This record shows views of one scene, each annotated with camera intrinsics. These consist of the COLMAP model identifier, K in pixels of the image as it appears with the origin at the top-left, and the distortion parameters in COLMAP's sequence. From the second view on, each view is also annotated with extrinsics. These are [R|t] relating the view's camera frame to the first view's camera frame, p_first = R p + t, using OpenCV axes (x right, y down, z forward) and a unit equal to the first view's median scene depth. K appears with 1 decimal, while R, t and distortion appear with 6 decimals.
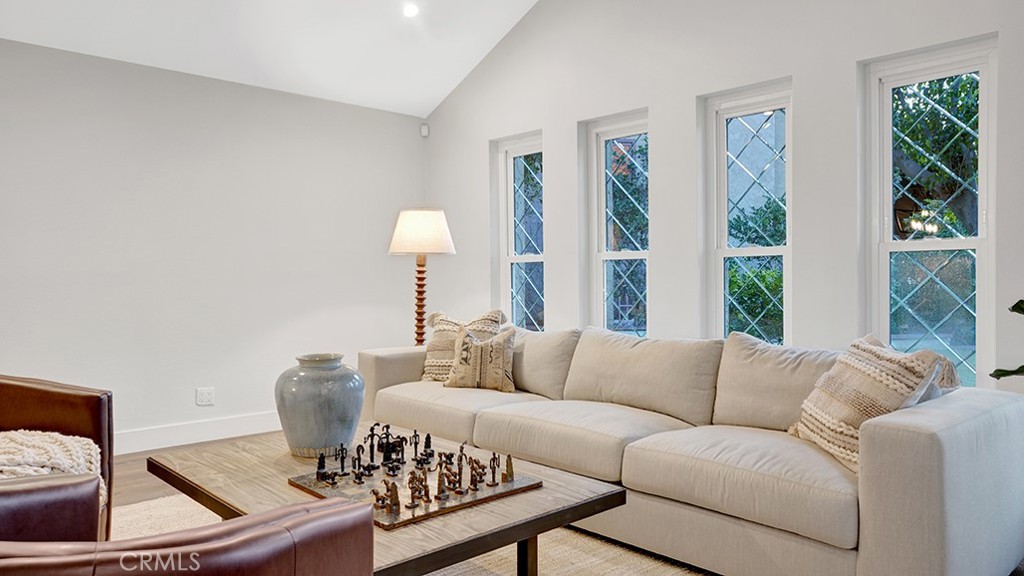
lens RADIAL K [[715.2, 0, 511.5], [0, 715.2, 280.9], [0, 0, 1]] dist [0.007779, 0.001444]
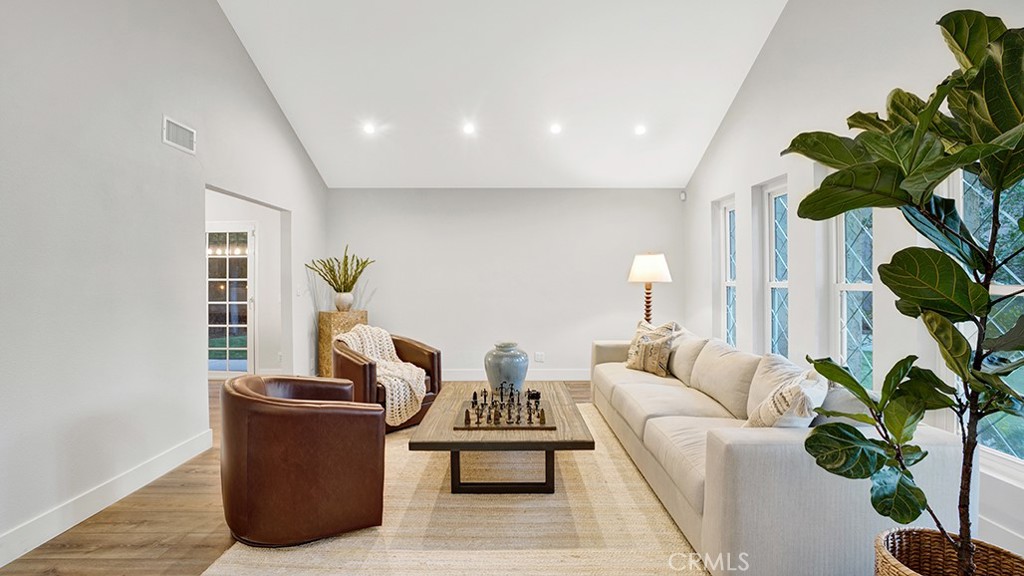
lens RADIAL K [[478.9, 0, 511.1], [0, 478.9, 285.3], [0, 0, 1]] dist [-0.068184, 0.026185]
pose [[0.735316, 0.010866, -0.677638, 0.442759], [-0.002501, 0.999908, 0.013319, -0.053137], [0.677720, -0.008099, 0.735275, 0.025688]]
